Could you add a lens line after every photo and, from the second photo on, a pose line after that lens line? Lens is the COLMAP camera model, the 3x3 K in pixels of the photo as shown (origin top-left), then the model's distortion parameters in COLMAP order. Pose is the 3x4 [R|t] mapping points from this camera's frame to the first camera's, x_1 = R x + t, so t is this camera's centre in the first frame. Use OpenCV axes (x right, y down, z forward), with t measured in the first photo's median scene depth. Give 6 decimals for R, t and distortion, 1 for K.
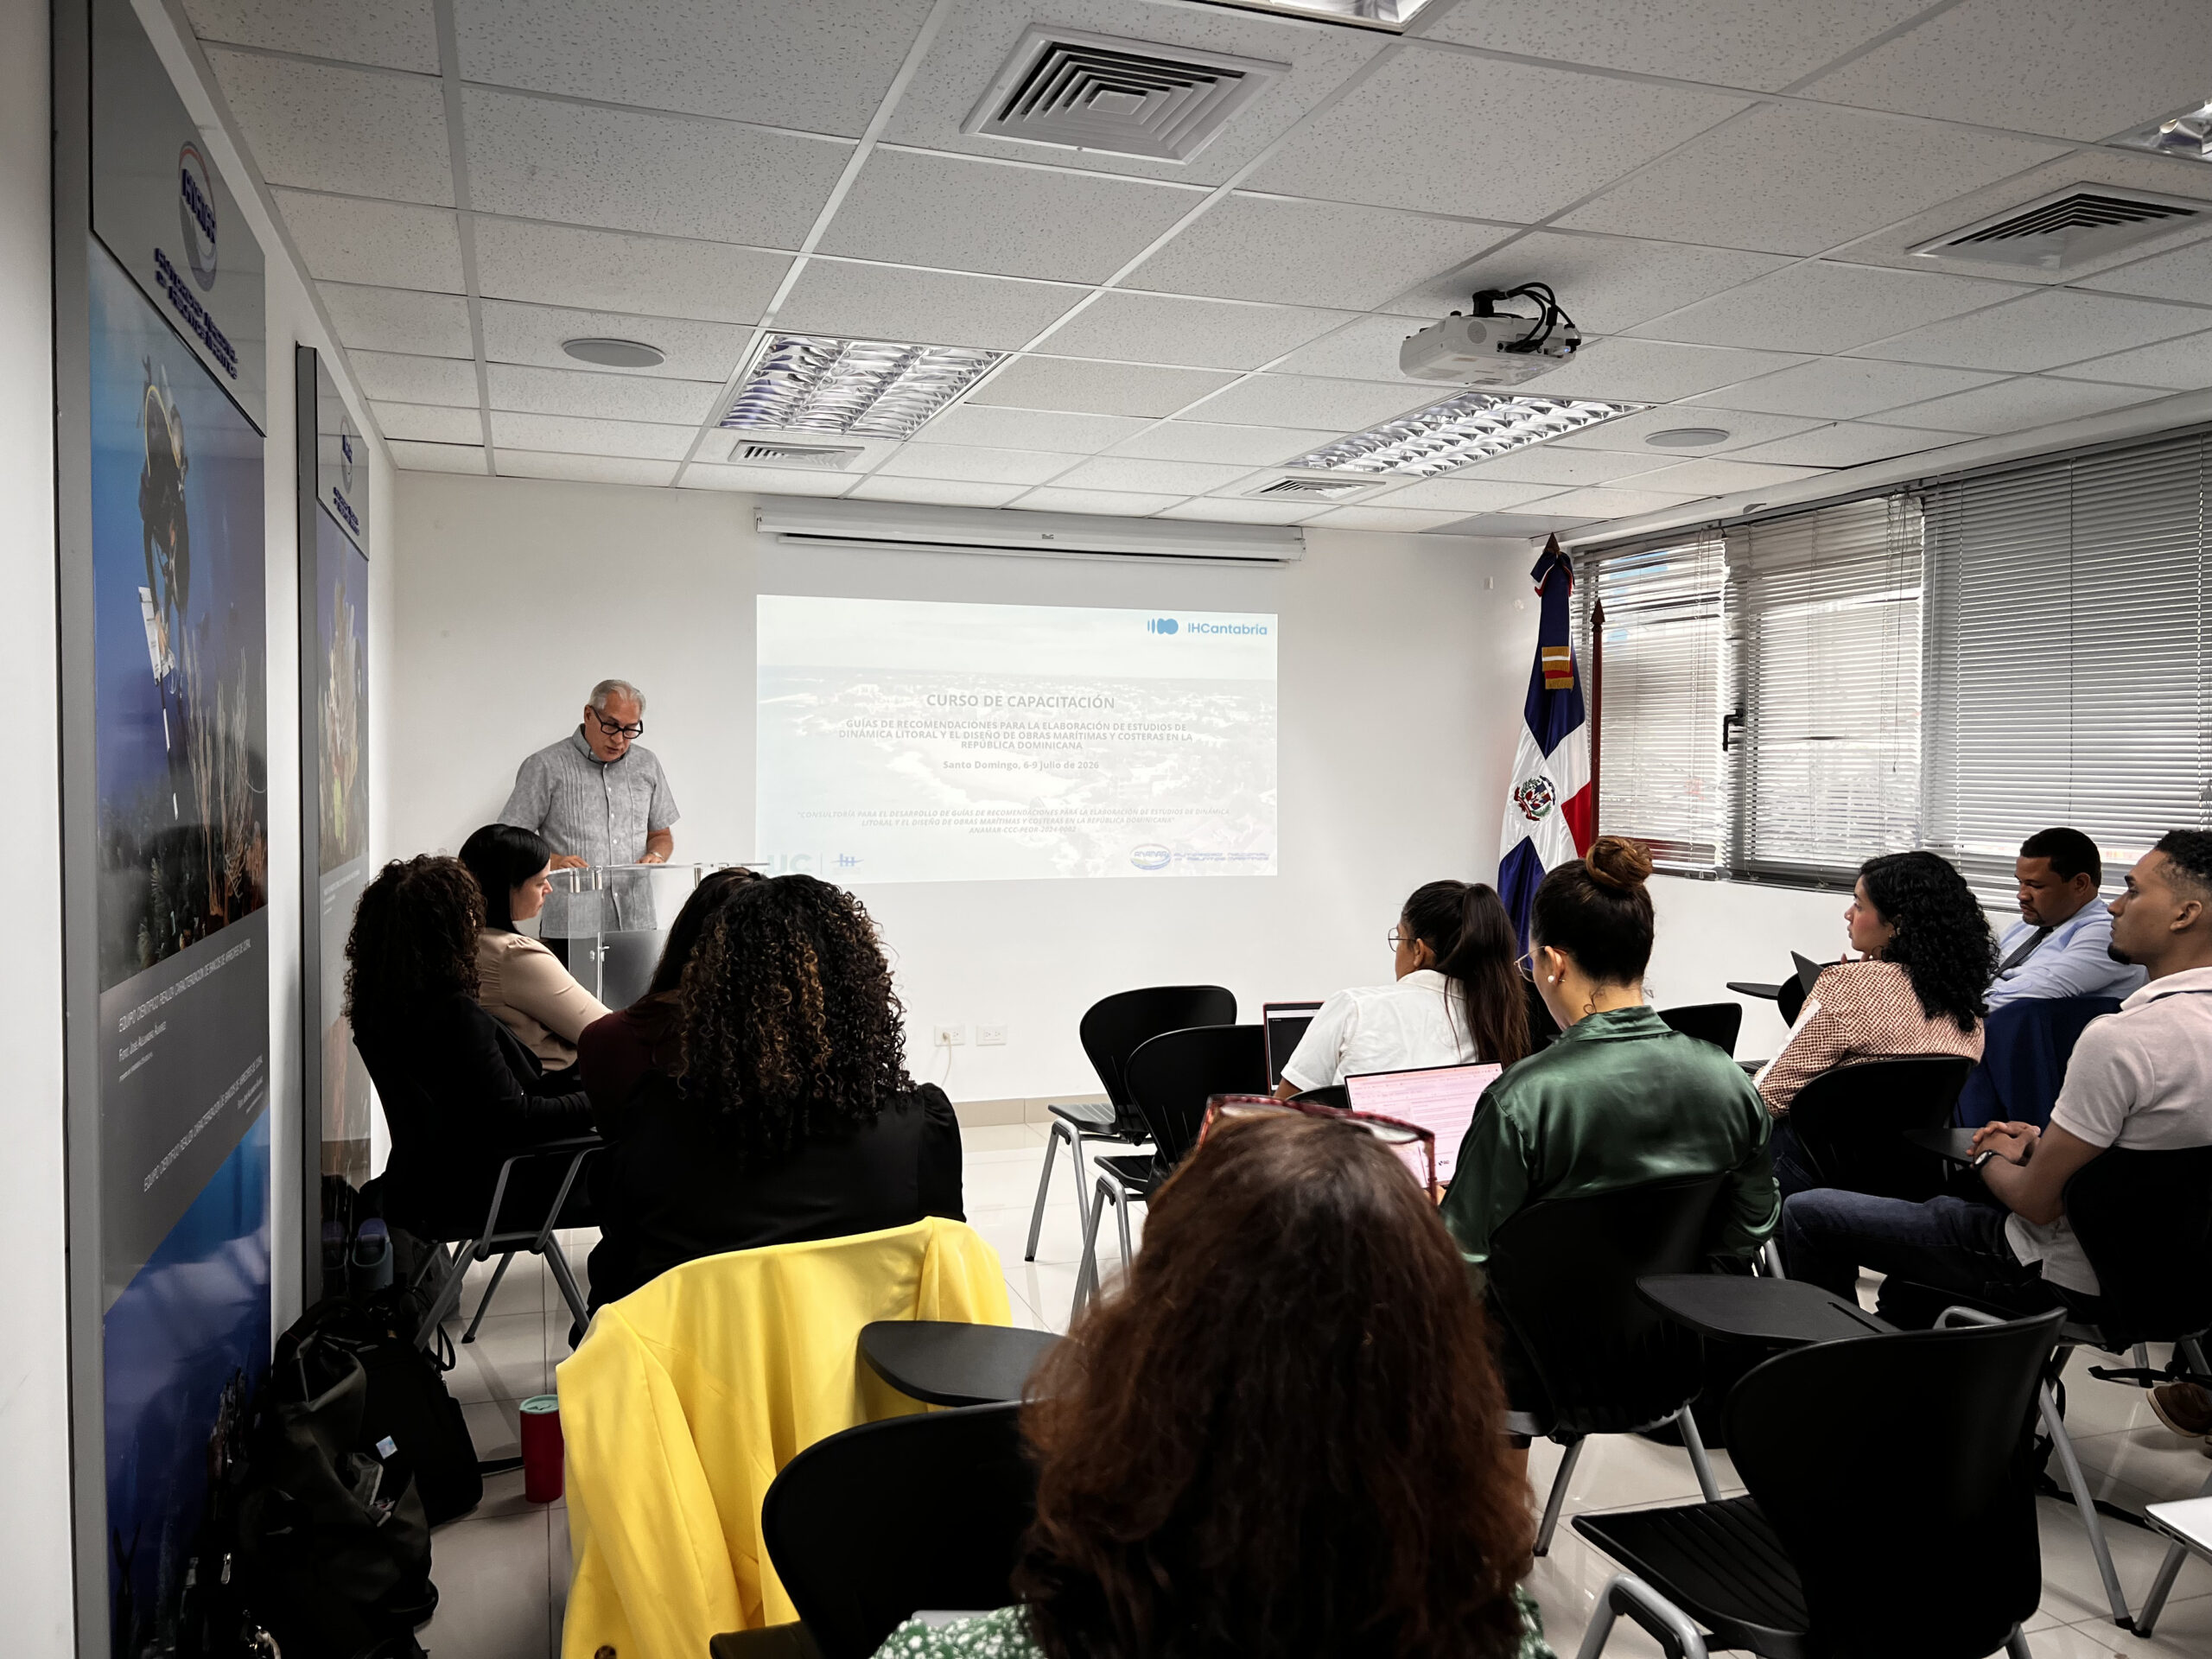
lens RADIAL K [[1657.3, 0, 1100.2], [0, 1657.3, 844.4], [0, 0, 1]] dist [0.098531, -0.109412]
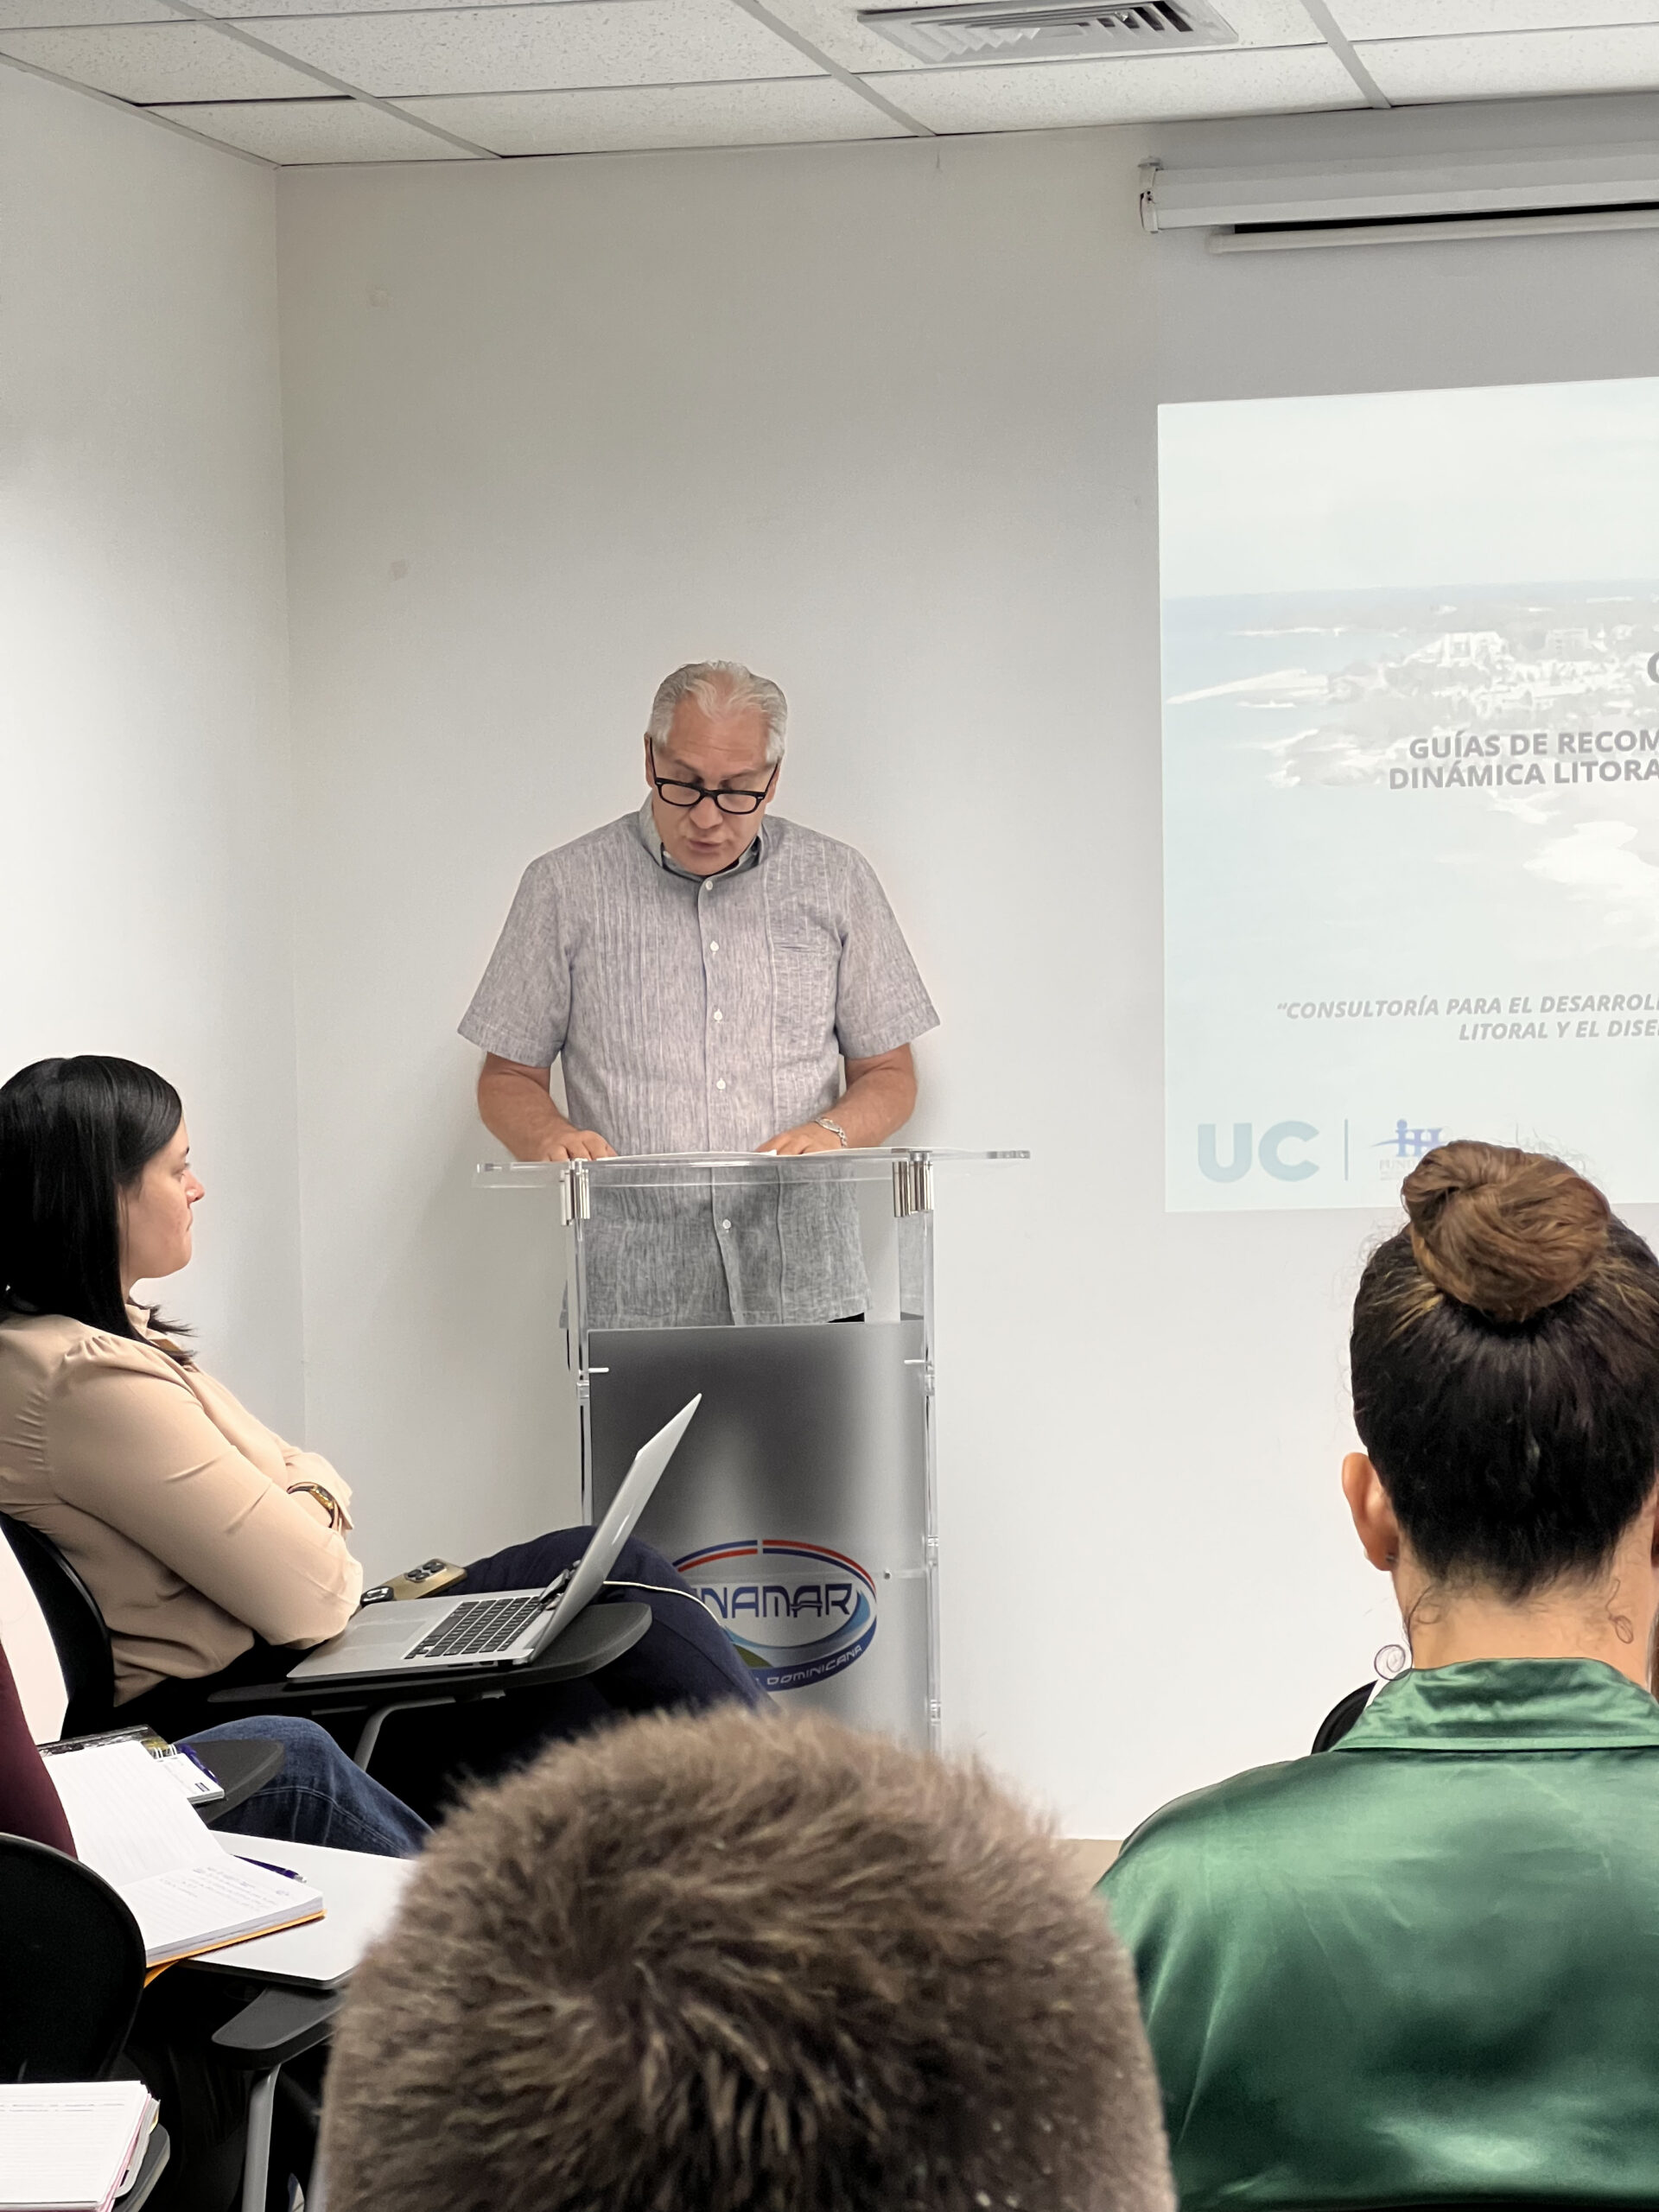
lens RADIAL K [[4918.2, 0, 829.5], [0, 4918.2, 1106.0], [0, 0, 1]] dist [-0.063342, 3.193230]
pose [[0.861112, -0.000646, -0.508415, 0.301266], [0.006293, 0.999936, 0.009387, -0.008750], [0.508376, -0.011283, 0.861061, 0.049307]]
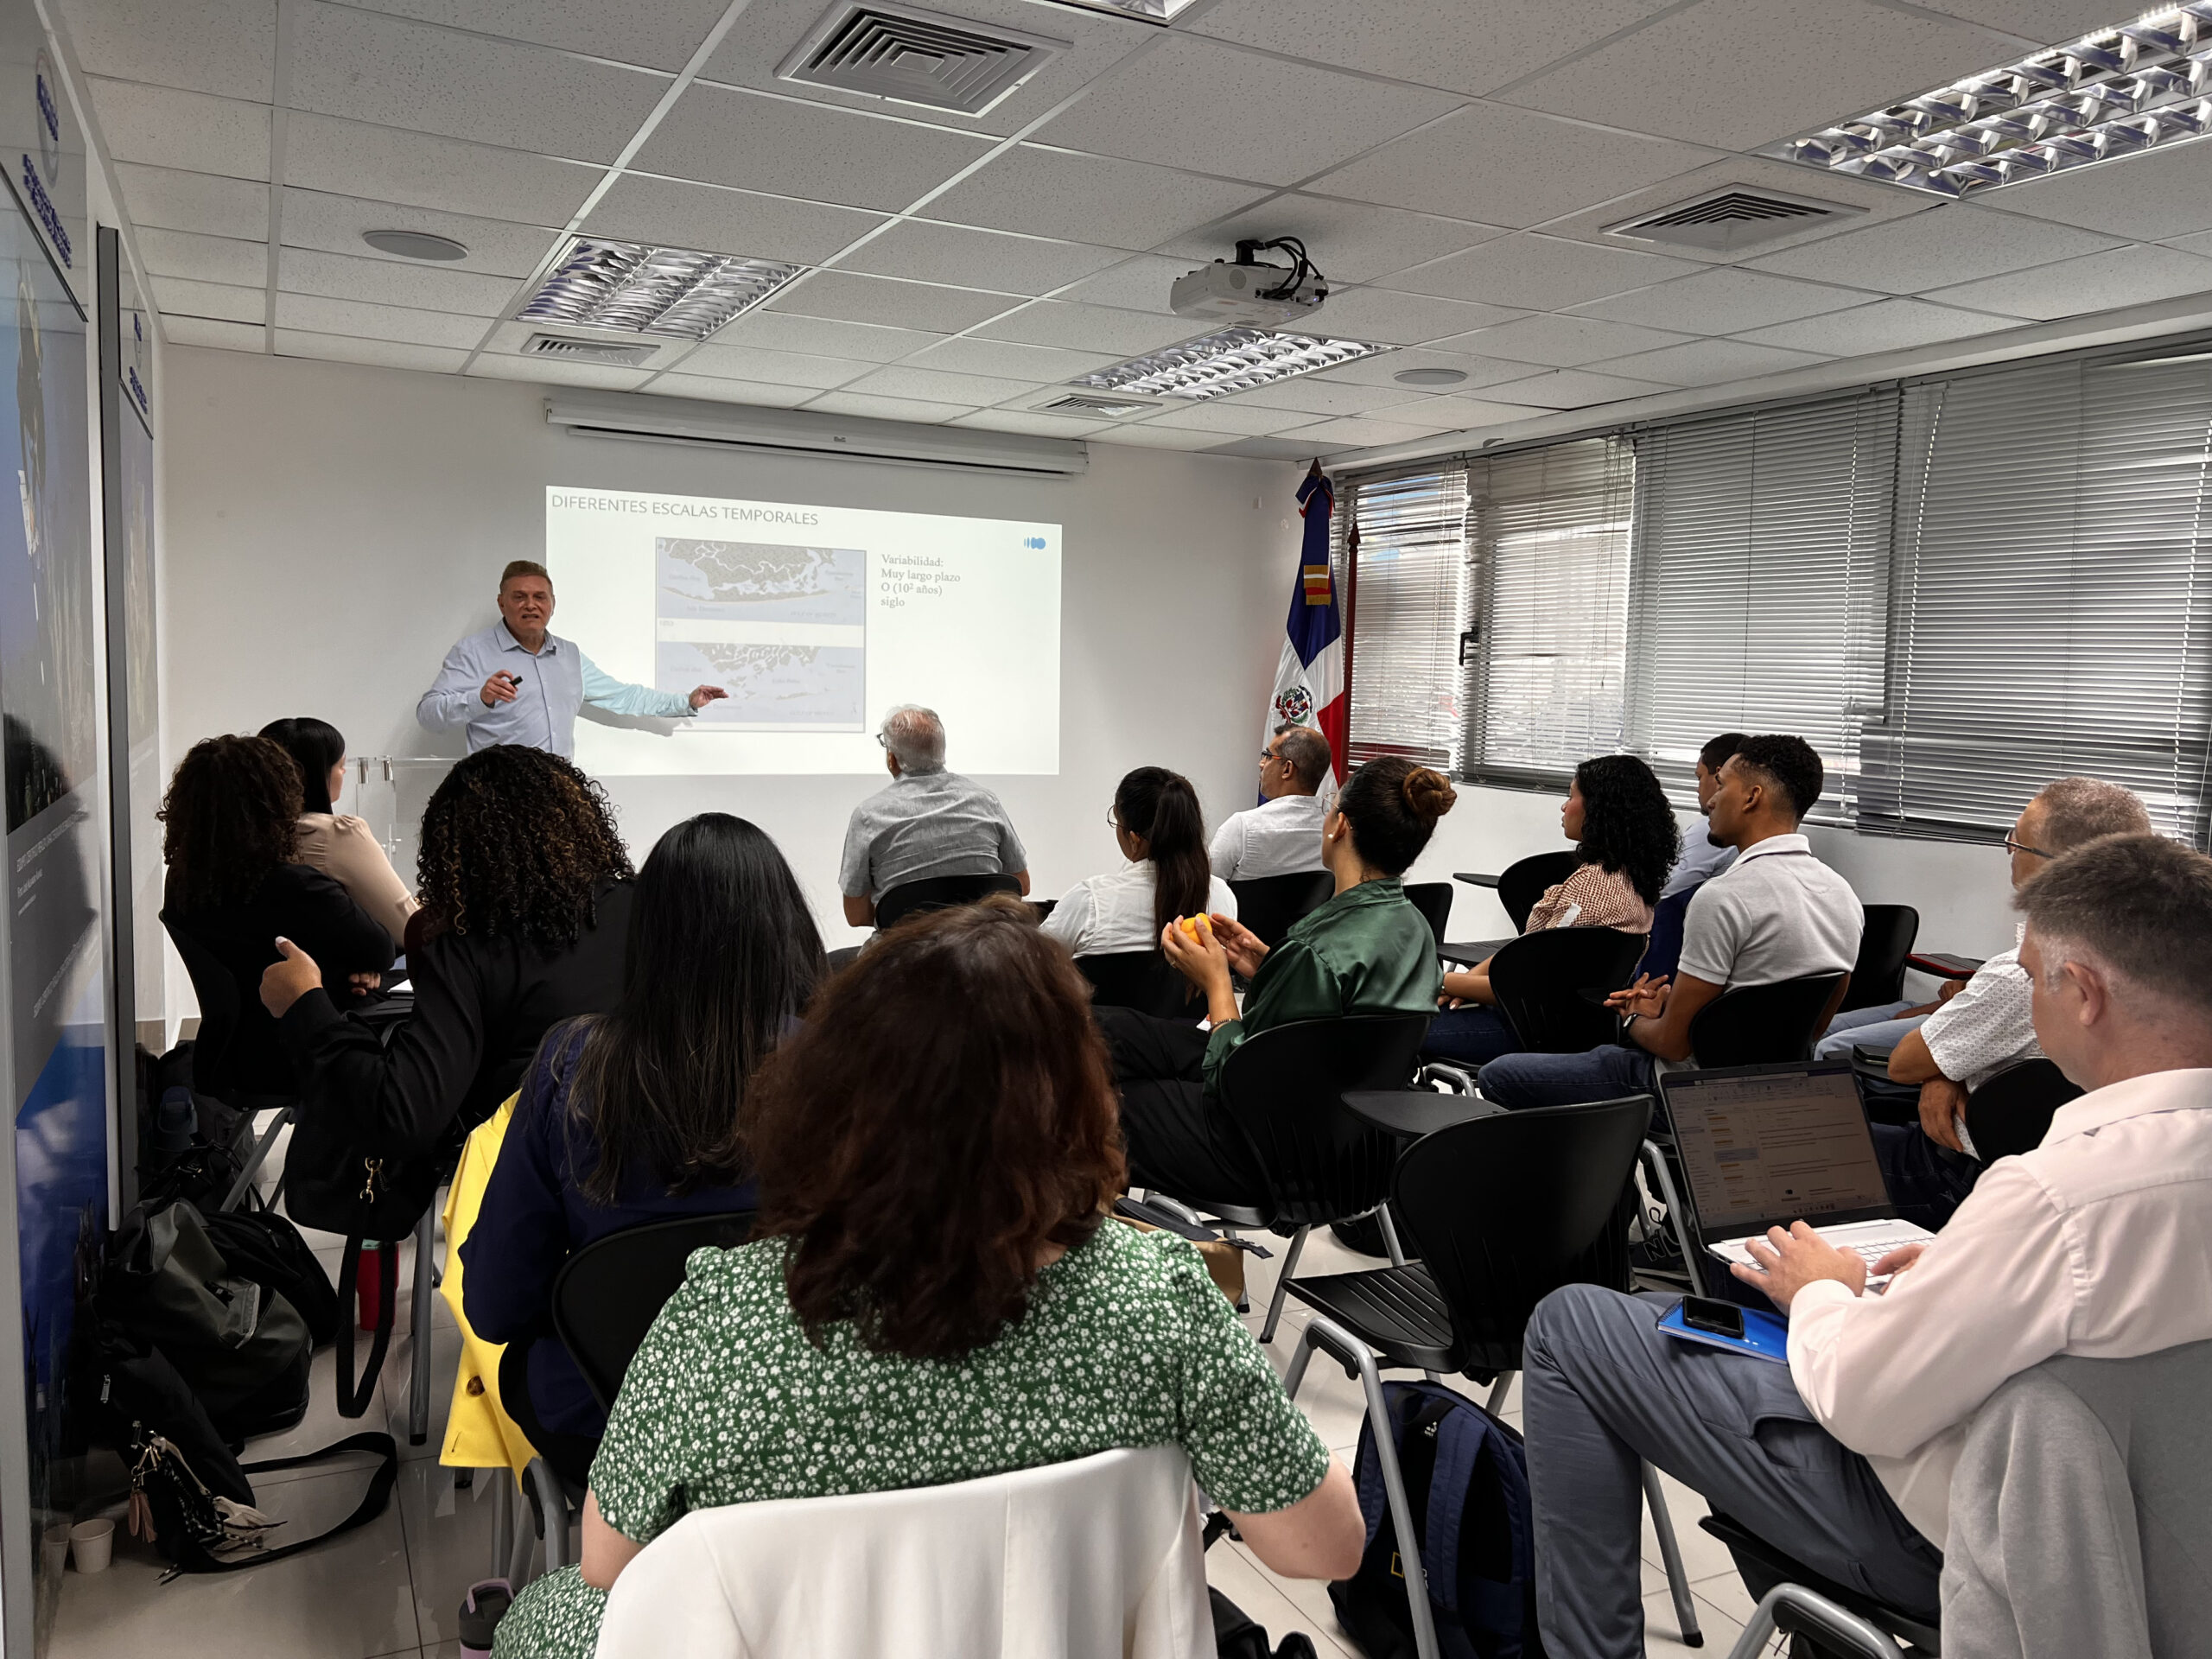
lens RADIAL K [[1657.3, 0, 1100.2], [0, 1657.3, 844.4], [0, 0, 1]] dist [0.098531, -0.109412]
pose [[0.991409, 0.008466, 0.130526, -0.005085], [-0.015684, 0.998398, 0.054372, 0.006592], [-0.129856, -0.055952, 0.989953, -0.065663]]
